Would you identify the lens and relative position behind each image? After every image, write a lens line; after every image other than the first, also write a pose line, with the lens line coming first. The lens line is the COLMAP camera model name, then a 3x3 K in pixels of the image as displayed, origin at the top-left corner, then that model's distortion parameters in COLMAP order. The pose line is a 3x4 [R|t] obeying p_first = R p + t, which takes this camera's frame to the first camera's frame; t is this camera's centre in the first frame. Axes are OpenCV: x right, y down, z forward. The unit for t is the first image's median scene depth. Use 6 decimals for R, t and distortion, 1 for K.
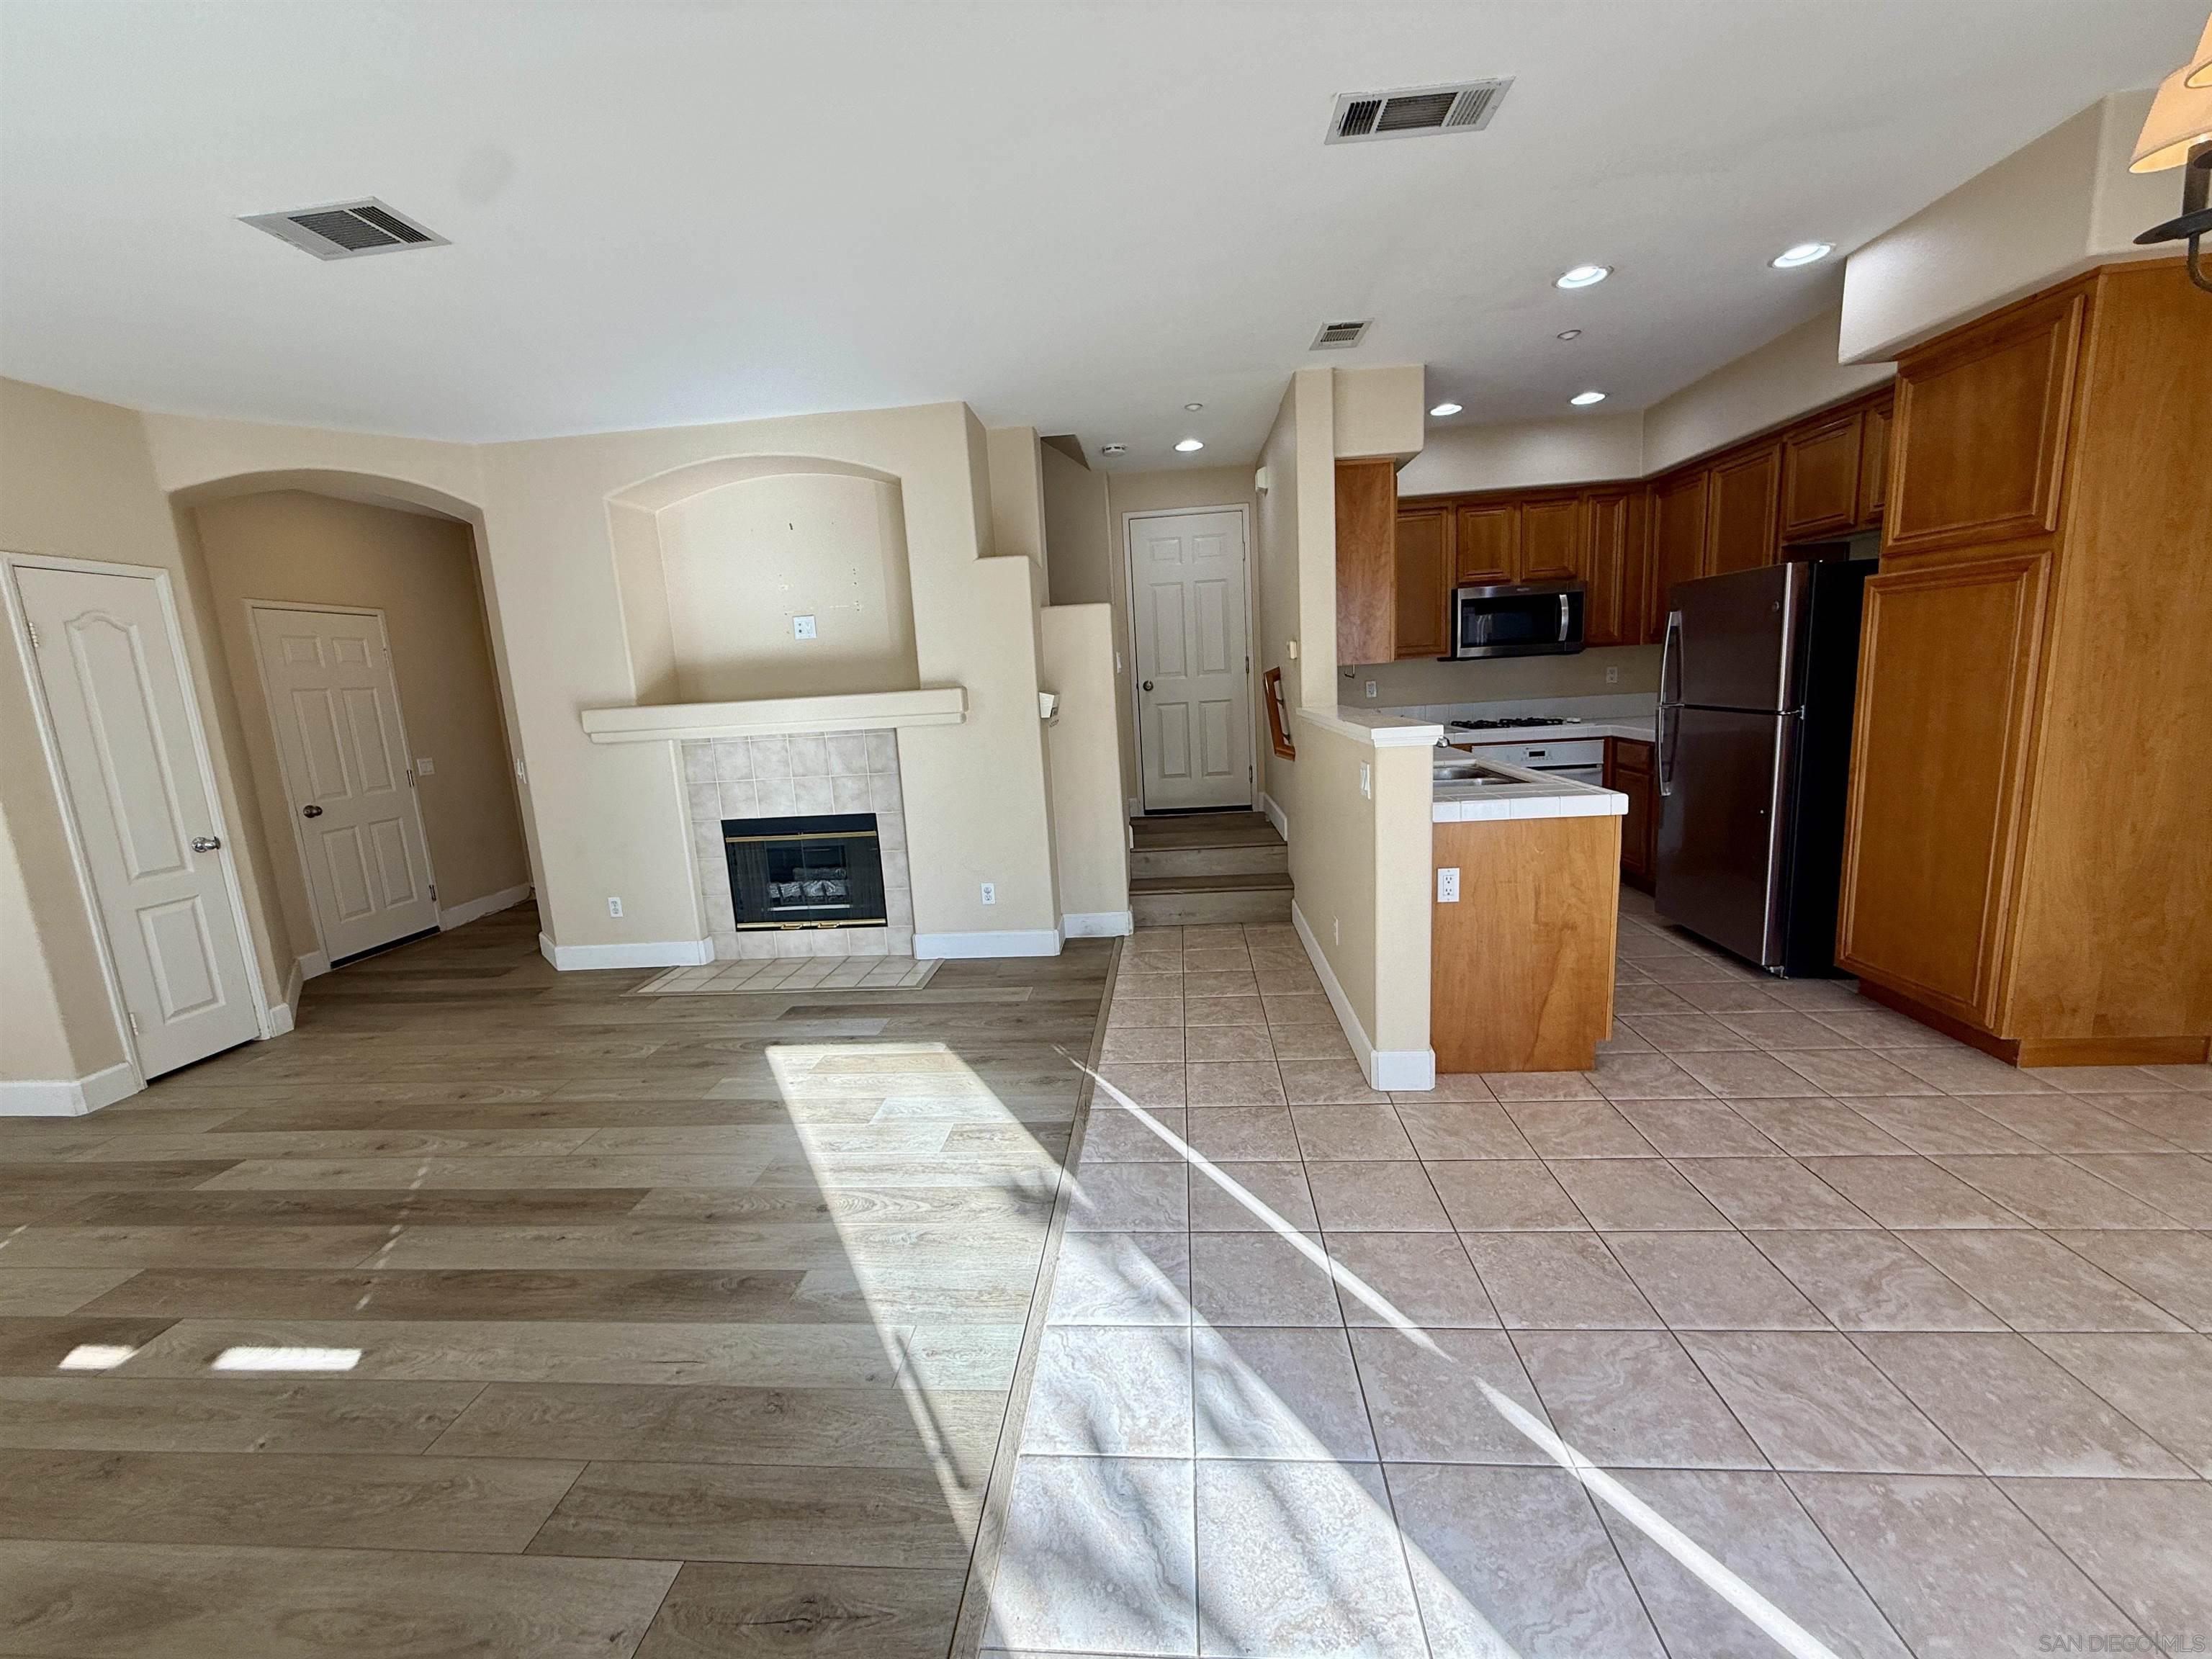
lens RADIAL K [[882.1, 0, 1102.9], [0, 882.1, 830.0], [0, 0, 1]] dist [-0.001046, 0.000343]
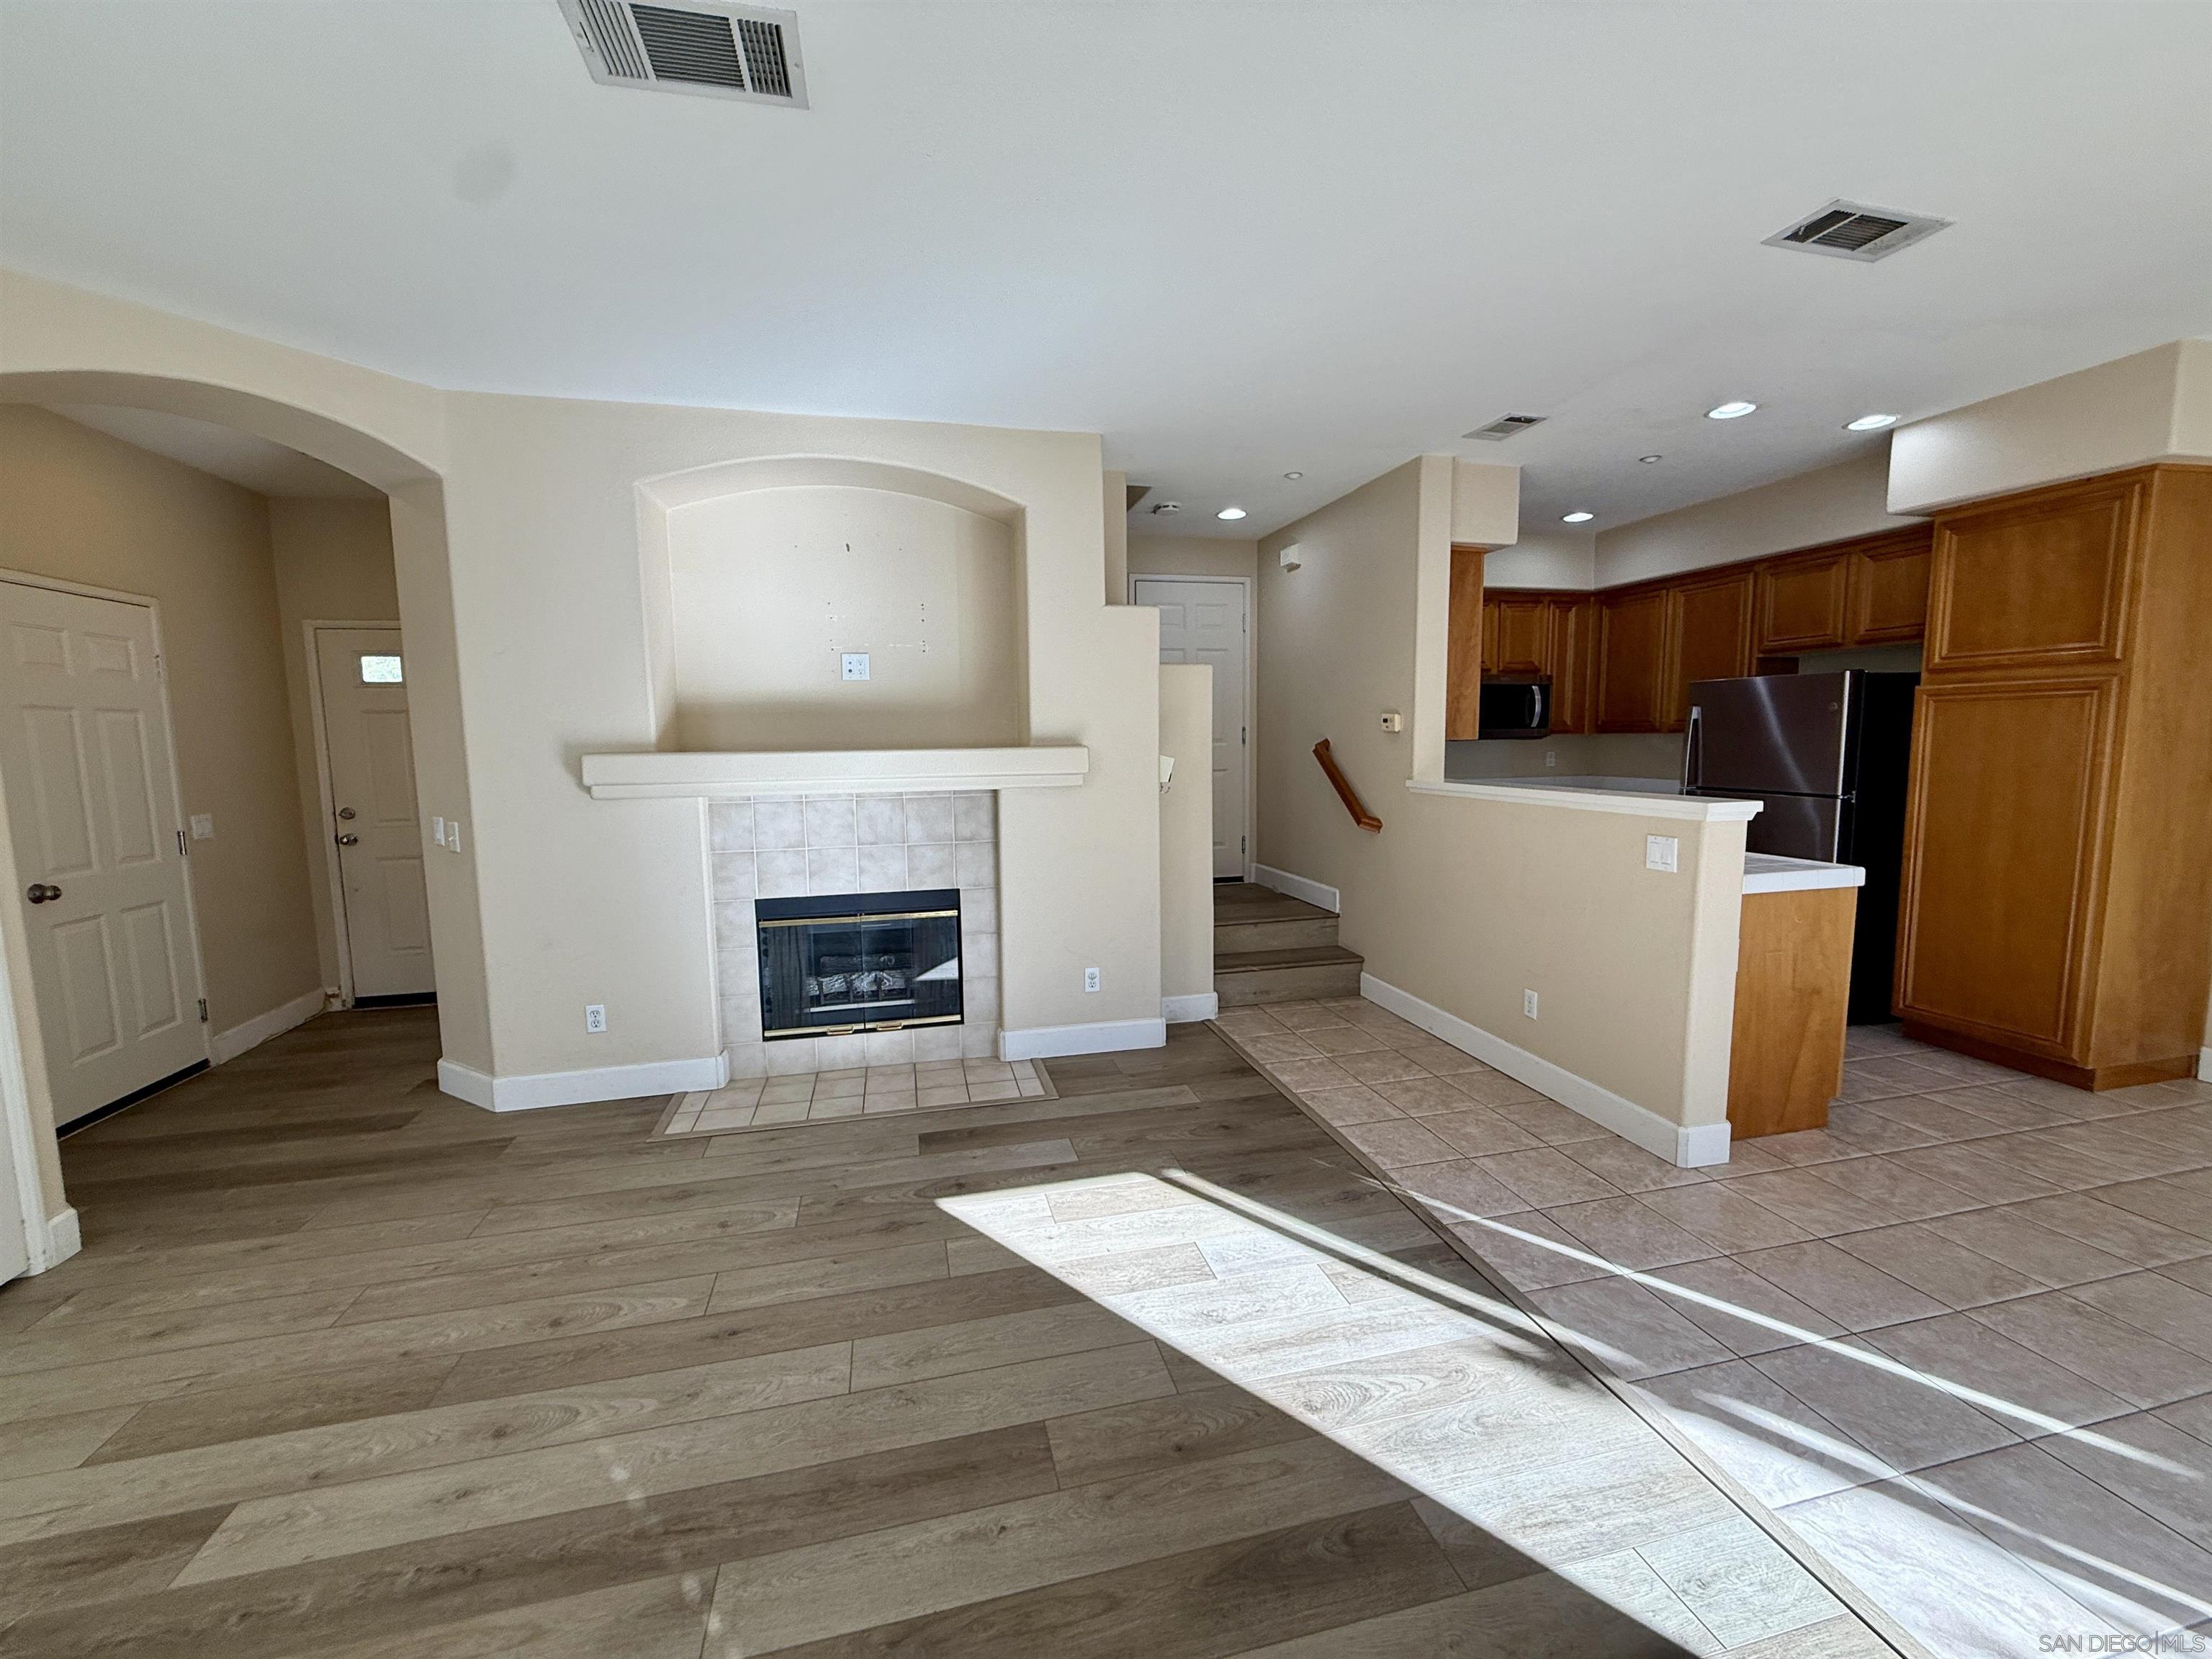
lens RADIAL K [[882.1, 0, 1102.4], [0, 882.1, 828.6], [0, 0, 1]] dist [-0.001046, 0.000343]
pose [[0.949441, 0.012418, 0.313700, -0.473332], [0.012614, 0.996901, -0.077642, -0.011231], [-0.313692, 0.077674, 0.946342, 0.184589]]
